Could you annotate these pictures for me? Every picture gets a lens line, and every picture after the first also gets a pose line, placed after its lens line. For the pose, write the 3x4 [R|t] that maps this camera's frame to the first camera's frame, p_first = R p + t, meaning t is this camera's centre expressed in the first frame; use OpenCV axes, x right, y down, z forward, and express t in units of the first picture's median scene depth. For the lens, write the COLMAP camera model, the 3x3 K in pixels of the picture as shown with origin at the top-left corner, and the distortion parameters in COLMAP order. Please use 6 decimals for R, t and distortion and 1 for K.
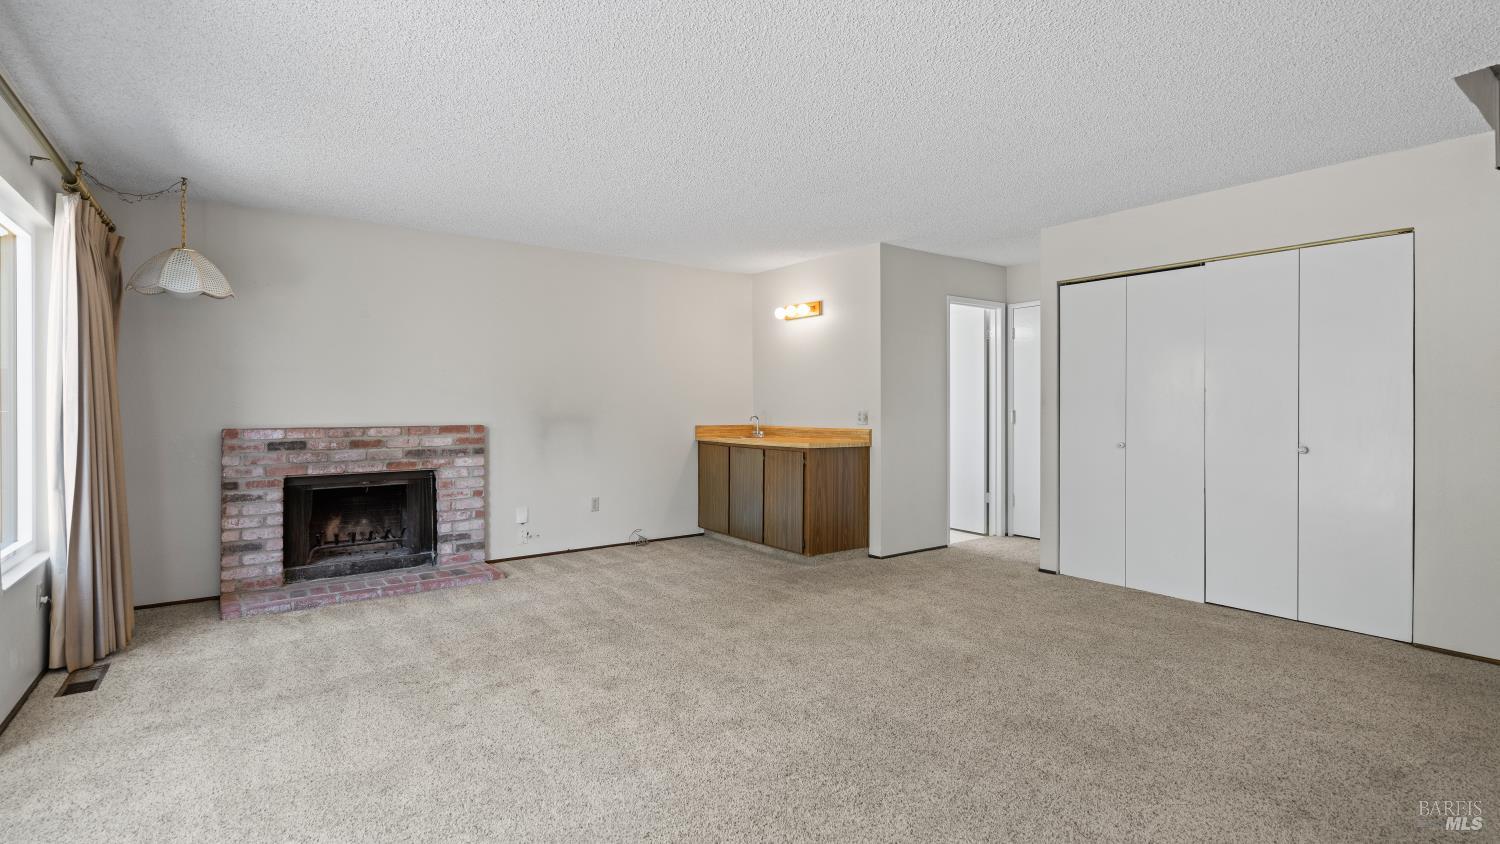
lens RADIAL K [[701.3, 0, 747.7], [0, 701.3, 405.6], [0, 0, 1]] dist [0.012770, 0.000328]
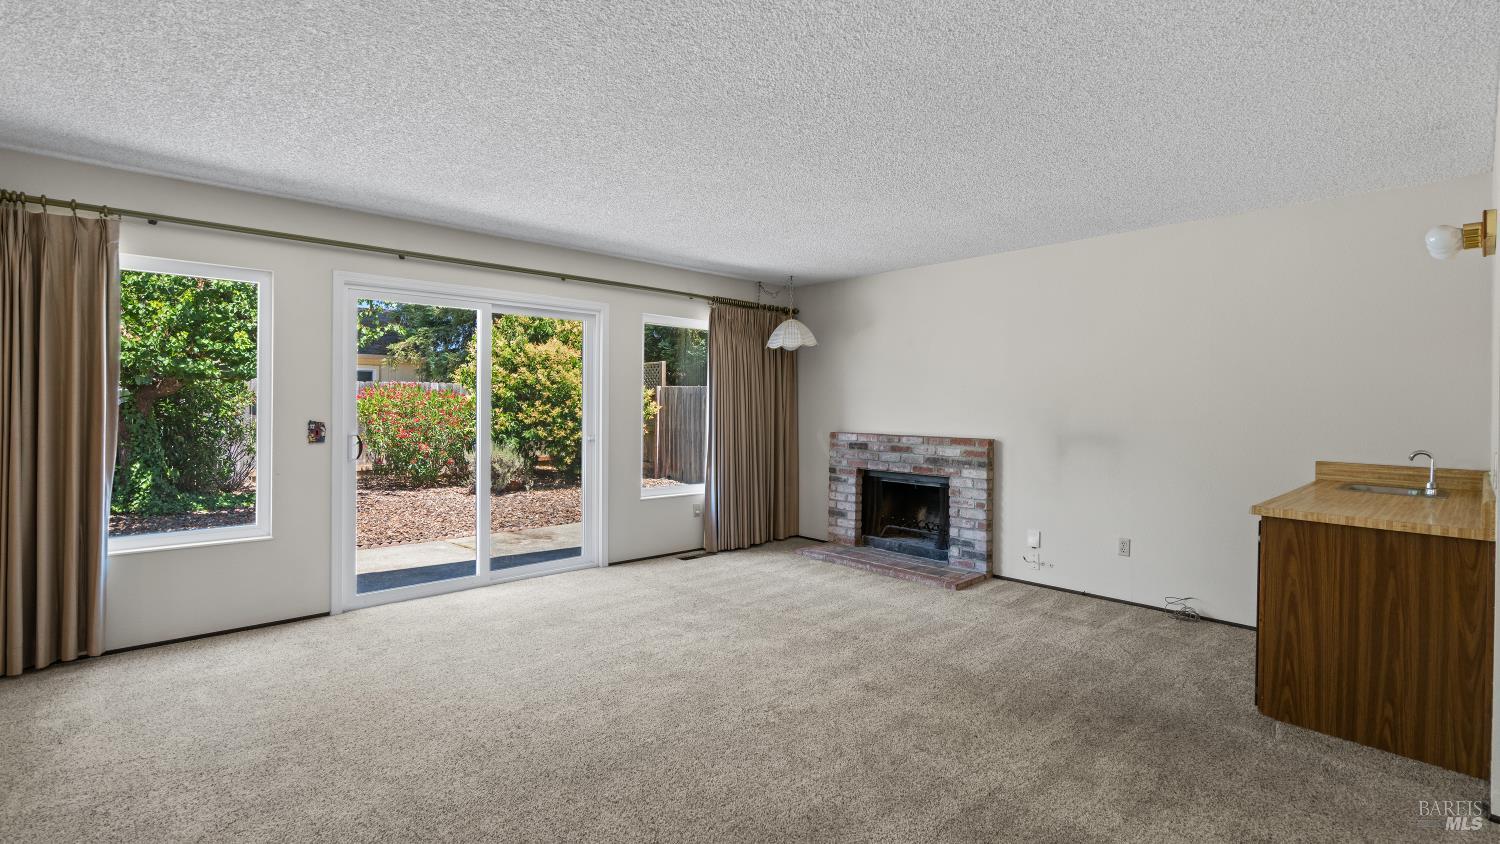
lens RADIAL K [[676.8, 0, 750.3], [0, 676.8, 405.1], [0, 0, 1]] dist [-0.002498, 0.001479]
pose [[0.115727, 0.002413, -0.993278, 0.616769], [-0.009225, 0.999957, 0.001355, -0.022329], [0.993238, 0.009006, 0.115744, 0.608952]]
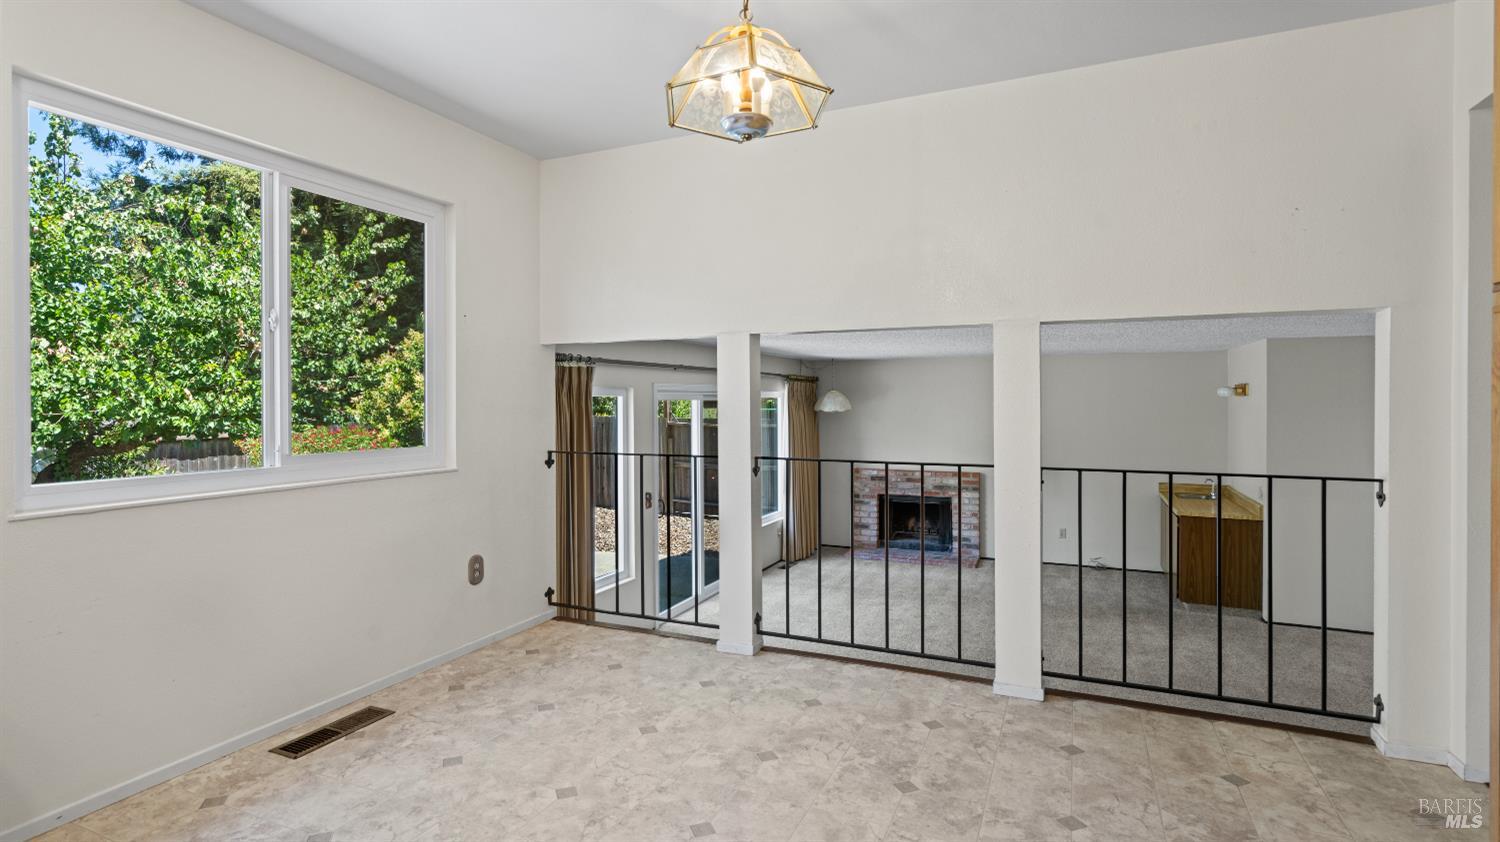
lens RADIAL K [[740.4, 0, 750.0], [0, 740.4, 421.0], [0, 0, 1]] dist [0.025800, -0.000086]
pose [[0.496073, 0.022441, -0.867991, 0.938023], [0.003550, 0.999605, 0.027873, -0.157934], [0.868274, -0.016908, 0.495797, -0.335436]]
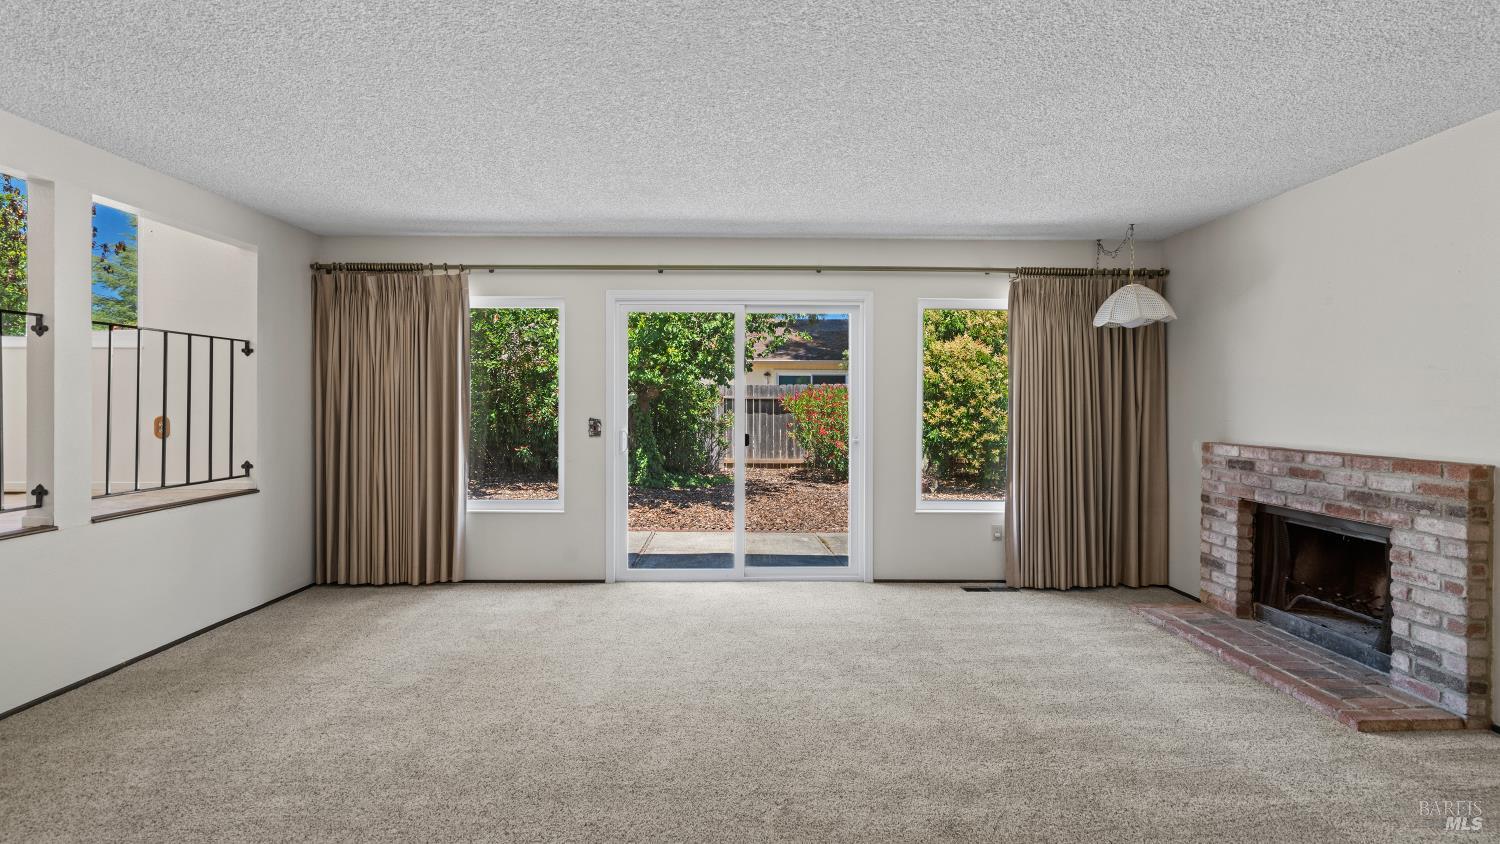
lens RADIAL K [[676.8, 0, 750.3], [0, 676.8, 405.1], [0, 0, 1]] dist [-0.002498, 0.001479]
pose [[-0.577188, 0.002985, -0.816606, 0.404324], [-0.002530, 0.999982, 0.005444, -0.022070], [0.816607, 0.005209, -0.577170, 0.946219]]
